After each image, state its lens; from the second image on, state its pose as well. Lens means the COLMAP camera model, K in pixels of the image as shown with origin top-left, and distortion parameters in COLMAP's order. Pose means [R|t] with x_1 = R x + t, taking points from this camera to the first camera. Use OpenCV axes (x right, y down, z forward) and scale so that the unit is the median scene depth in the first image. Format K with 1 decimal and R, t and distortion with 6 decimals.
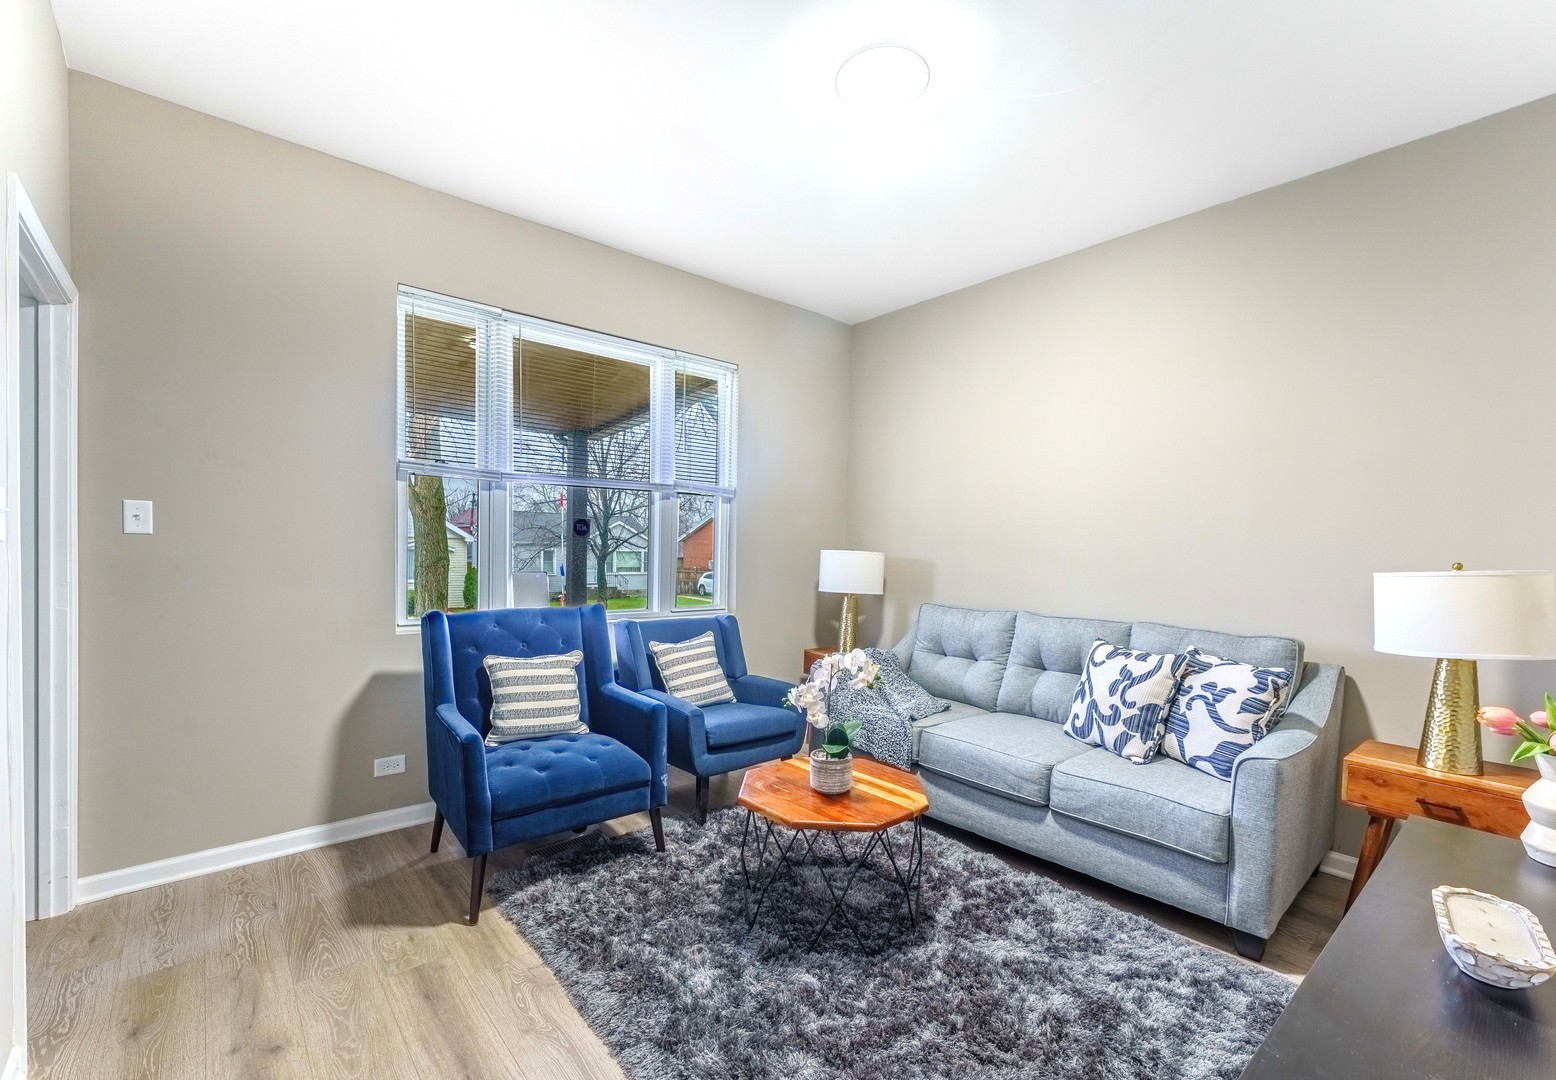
lens RADIAL K [[662.5, 0, 776.7], [0, 662.5, 566.9], [0, 0, 1]] dist [0.001805, 0.000325]
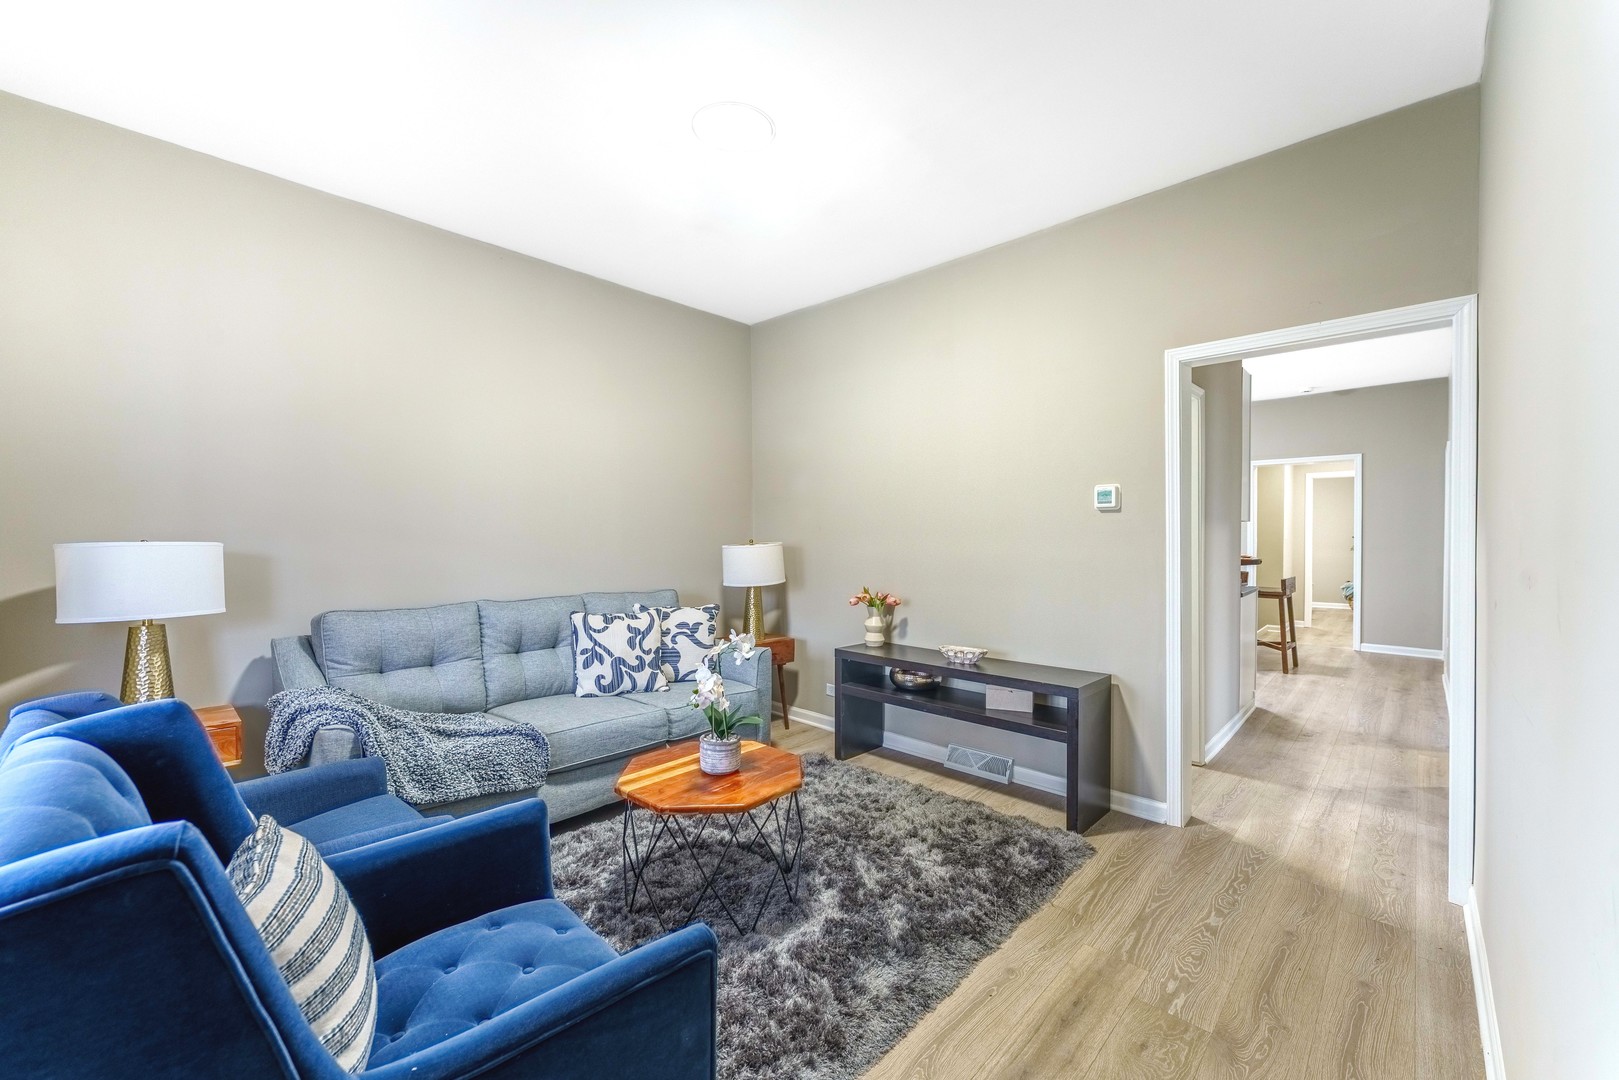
lens RADIAL K [[642.6, 0, 809.5], [0, 642.6, 540.0], [0, 0, 1]] dist [0.001099, 0.000036]
pose [[-0.098504, -0.031226, 0.994647, -0.822802], [0.021109, 0.999217, 0.033460, -0.057533], [-0.994913, 0.024292, -0.097768, 0.835474]]
